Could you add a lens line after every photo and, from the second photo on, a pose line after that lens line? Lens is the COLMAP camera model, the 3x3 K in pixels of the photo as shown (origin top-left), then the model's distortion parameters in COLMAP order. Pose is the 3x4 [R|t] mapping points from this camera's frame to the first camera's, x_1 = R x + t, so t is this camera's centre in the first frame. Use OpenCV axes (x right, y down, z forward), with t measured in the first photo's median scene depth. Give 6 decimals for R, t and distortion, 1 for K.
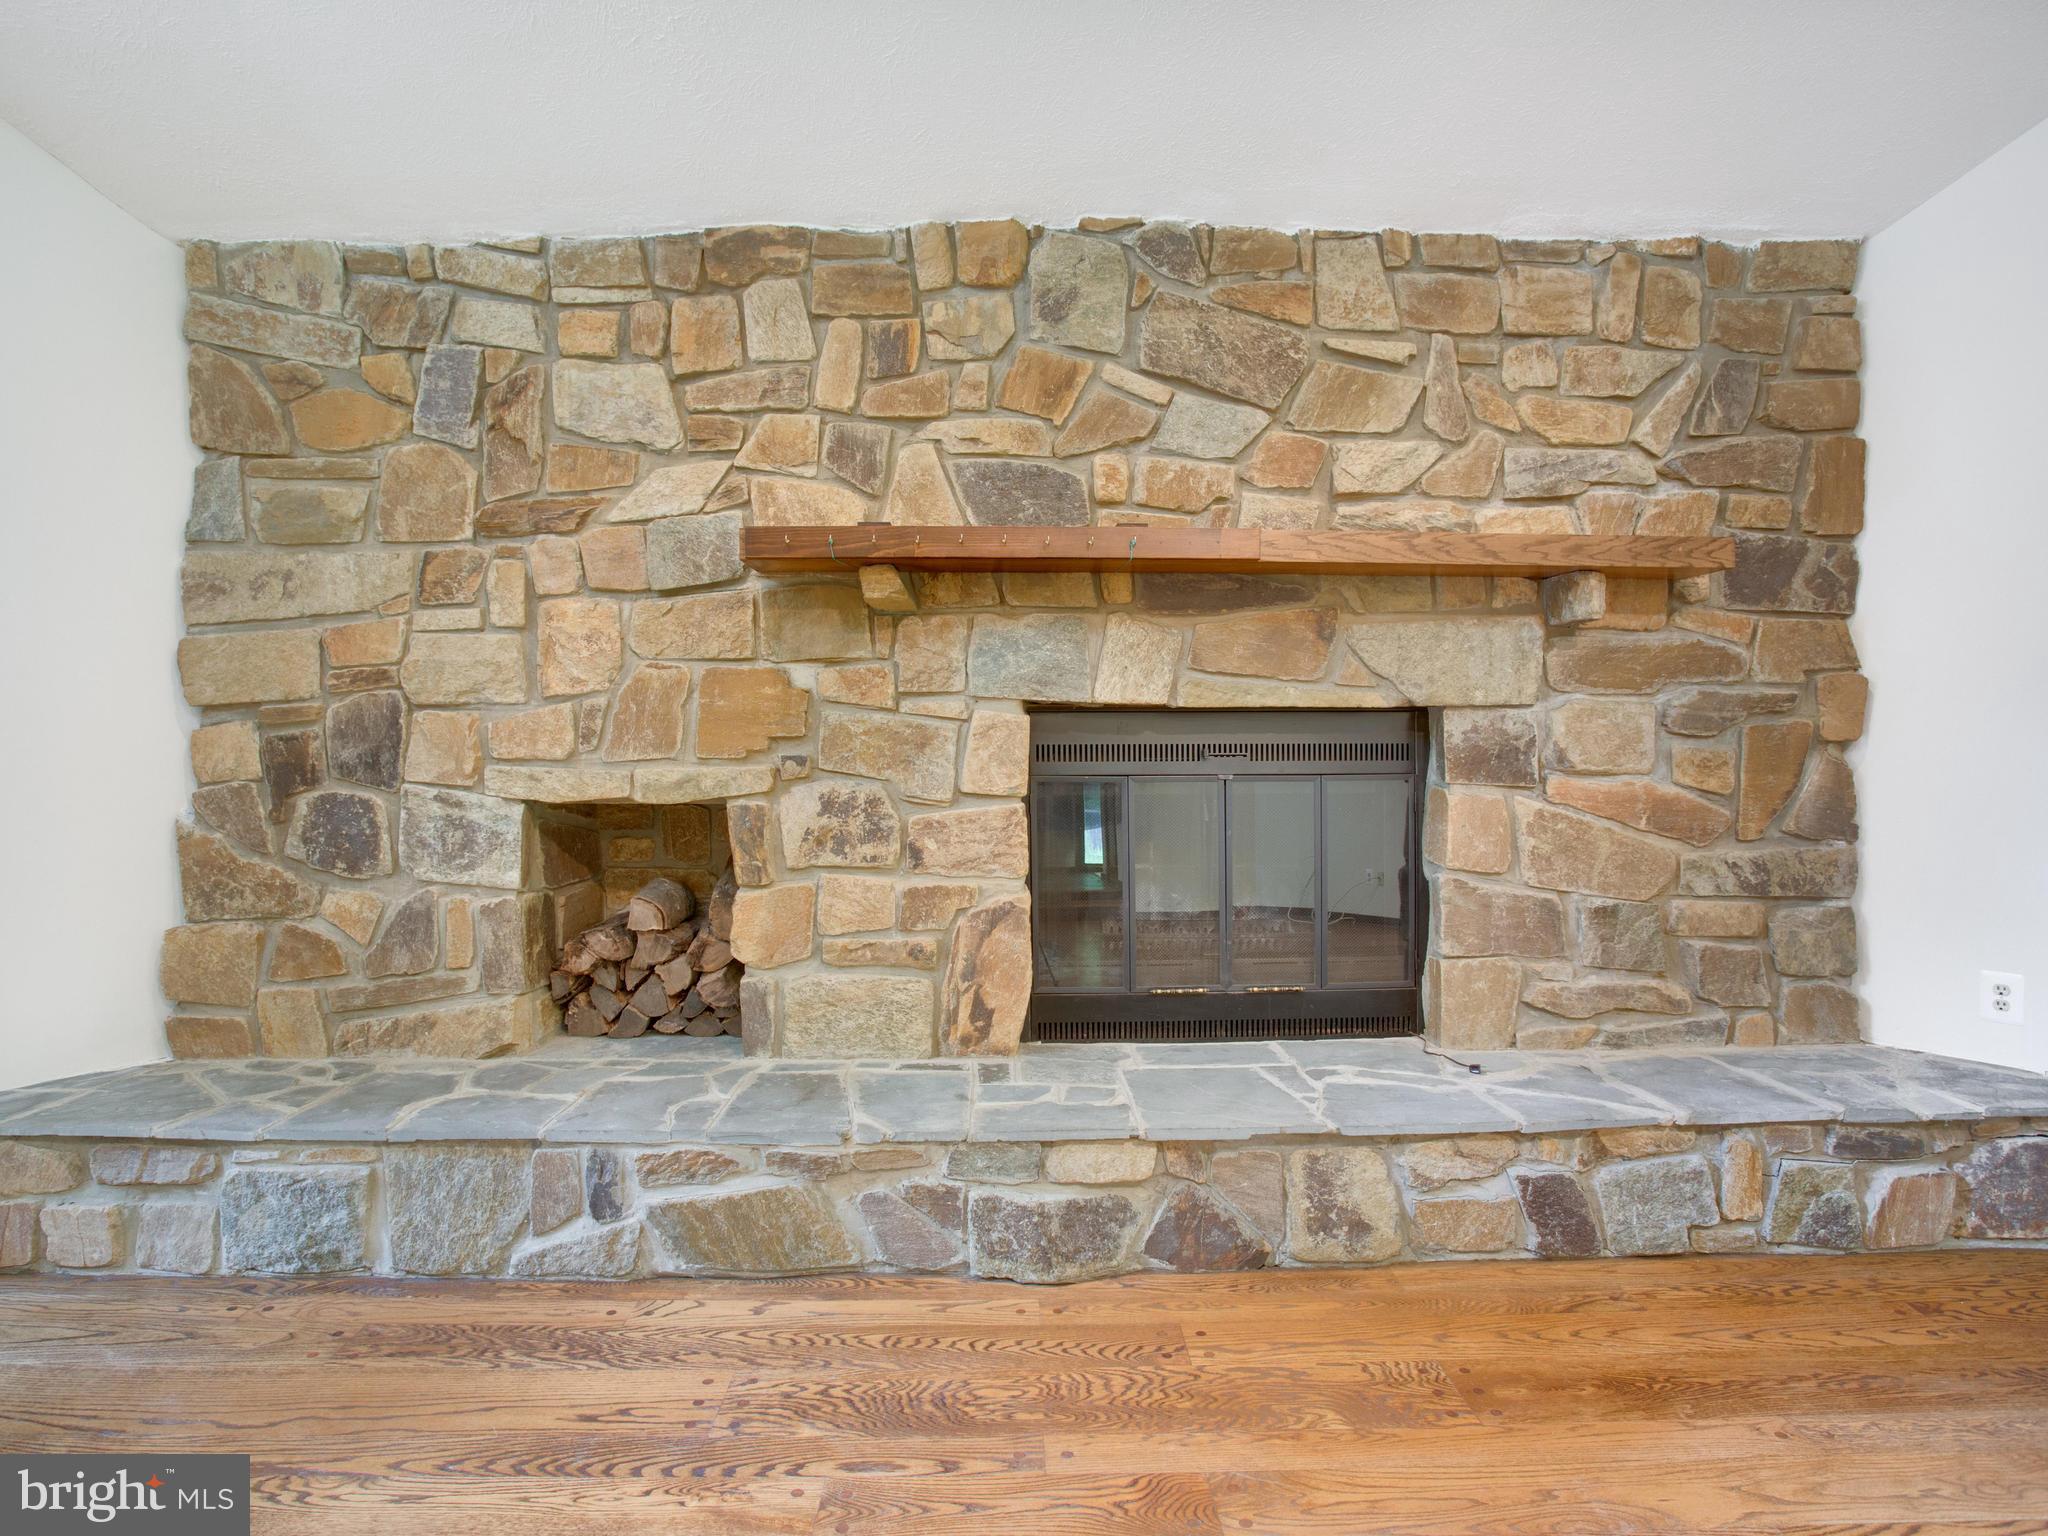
lens RADIAL K [[1146.0, 0, 1016.3], [0, 1146.0, 740.9], [0, 0, 1]] dist [-0.072775, 0.034751]
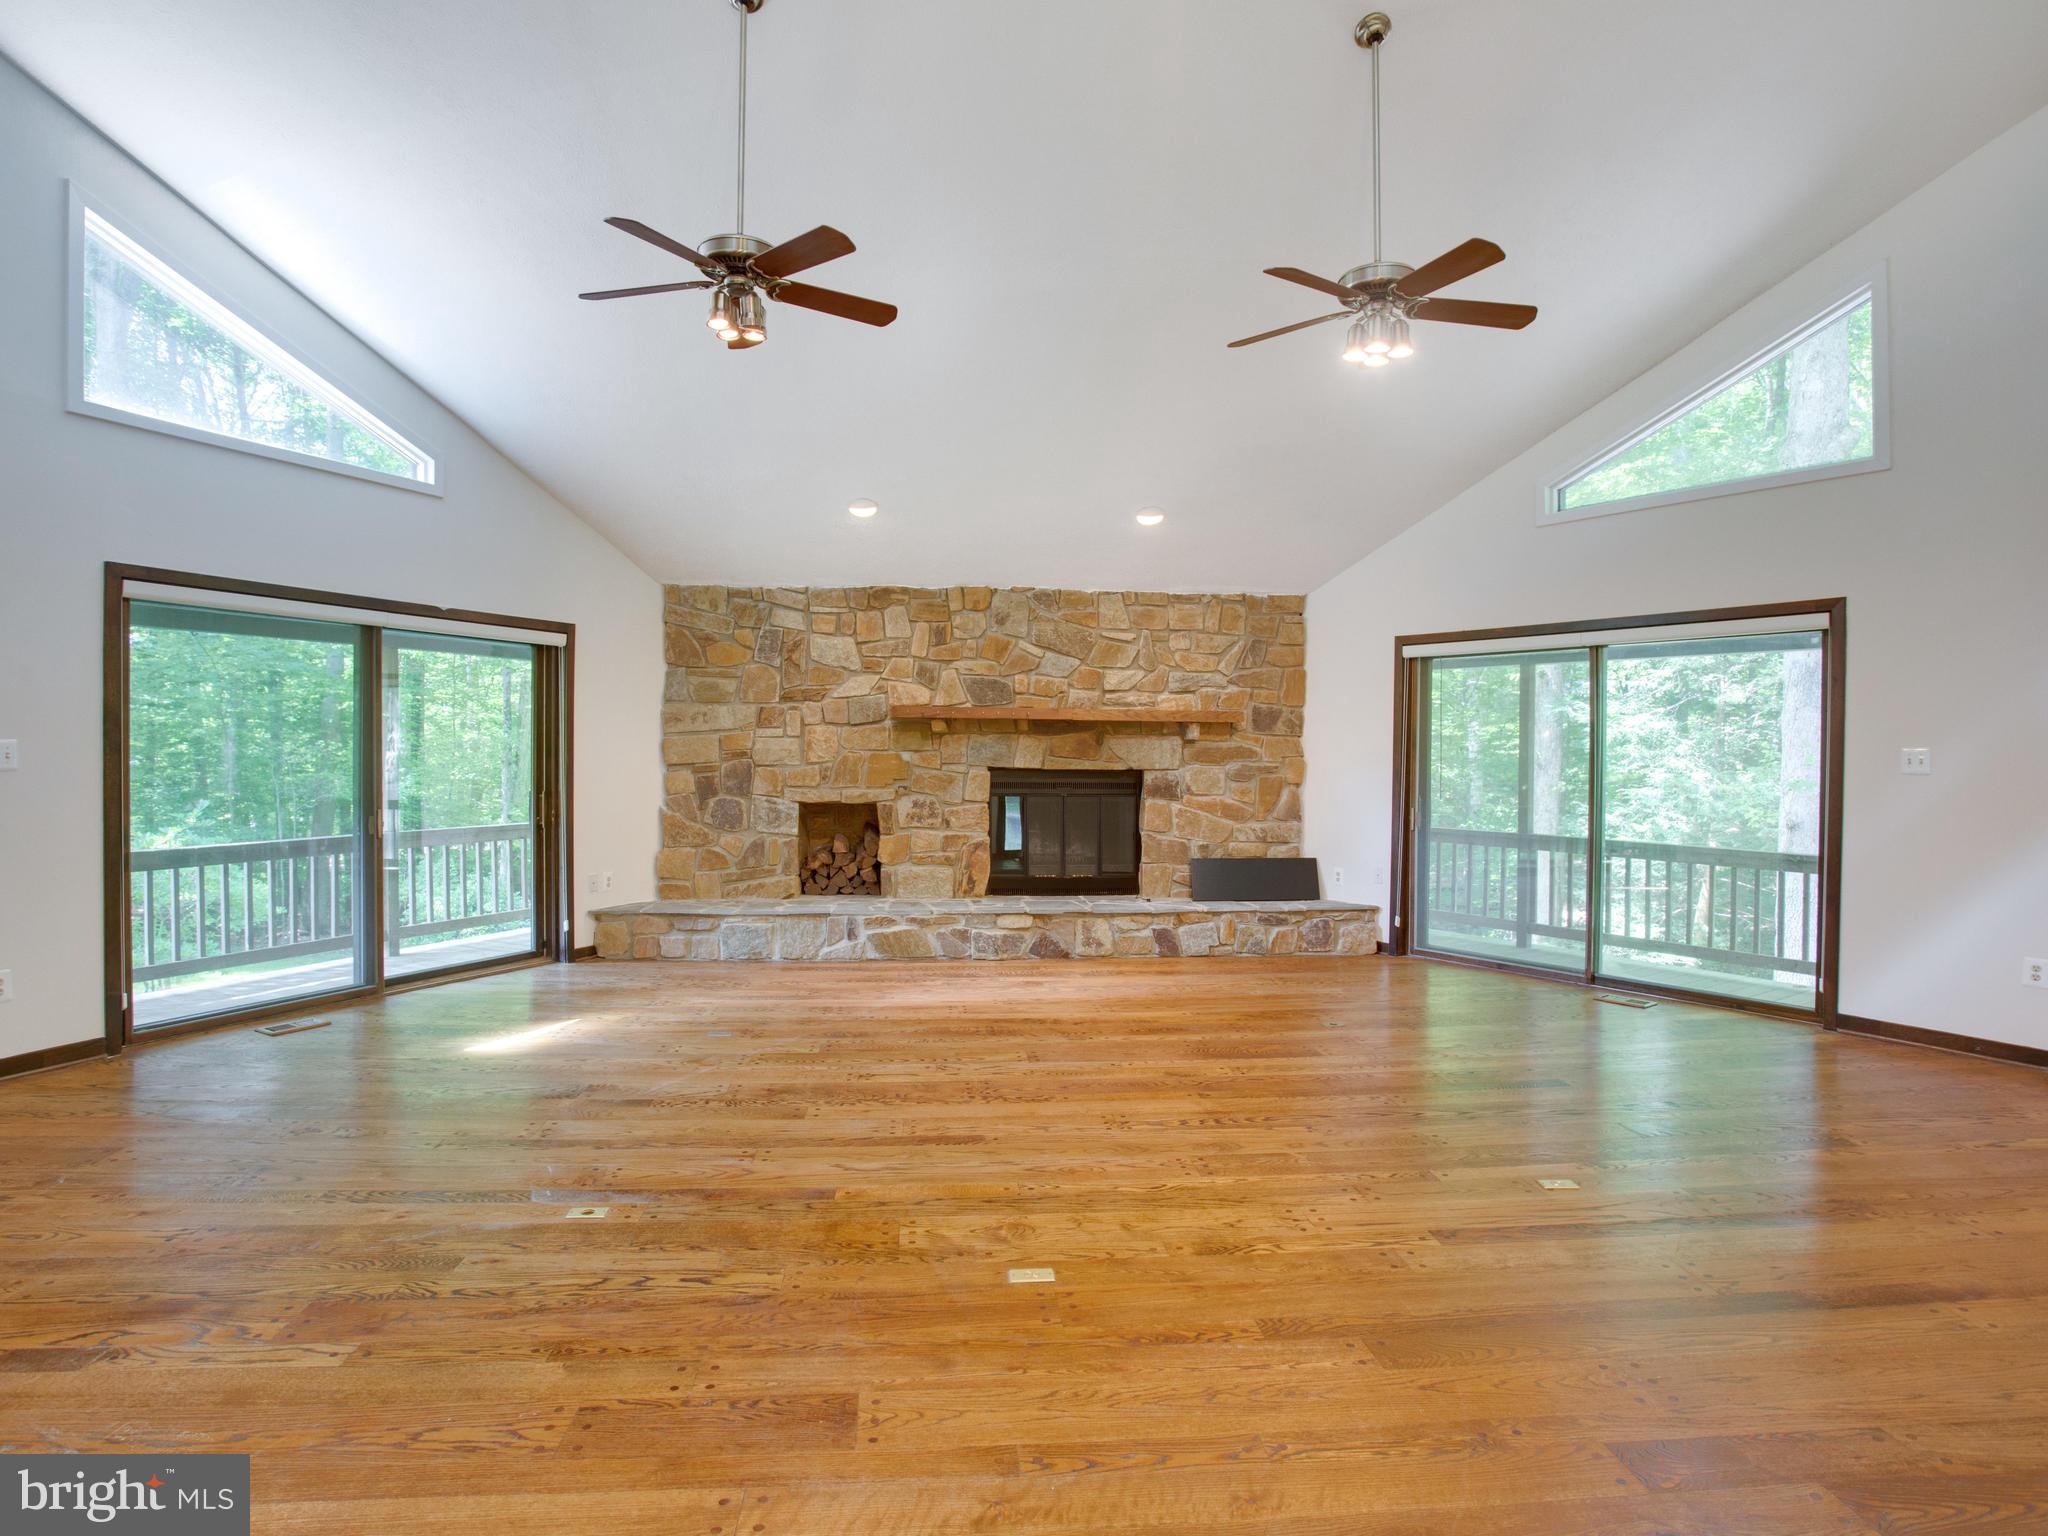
lens RADIAL K [[1146.0, 0, 1016.3], [0, 1146.0, 740.9], [0, 0, 1]] dist [-0.072775, 0.034751]
pose [[0.997508, 0.011590, 0.069589, -0.115801], [-0.011339, 0.999928, -0.004002, -0.084607], [-0.069630, 0.003202, 0.997568, -1.702180]]
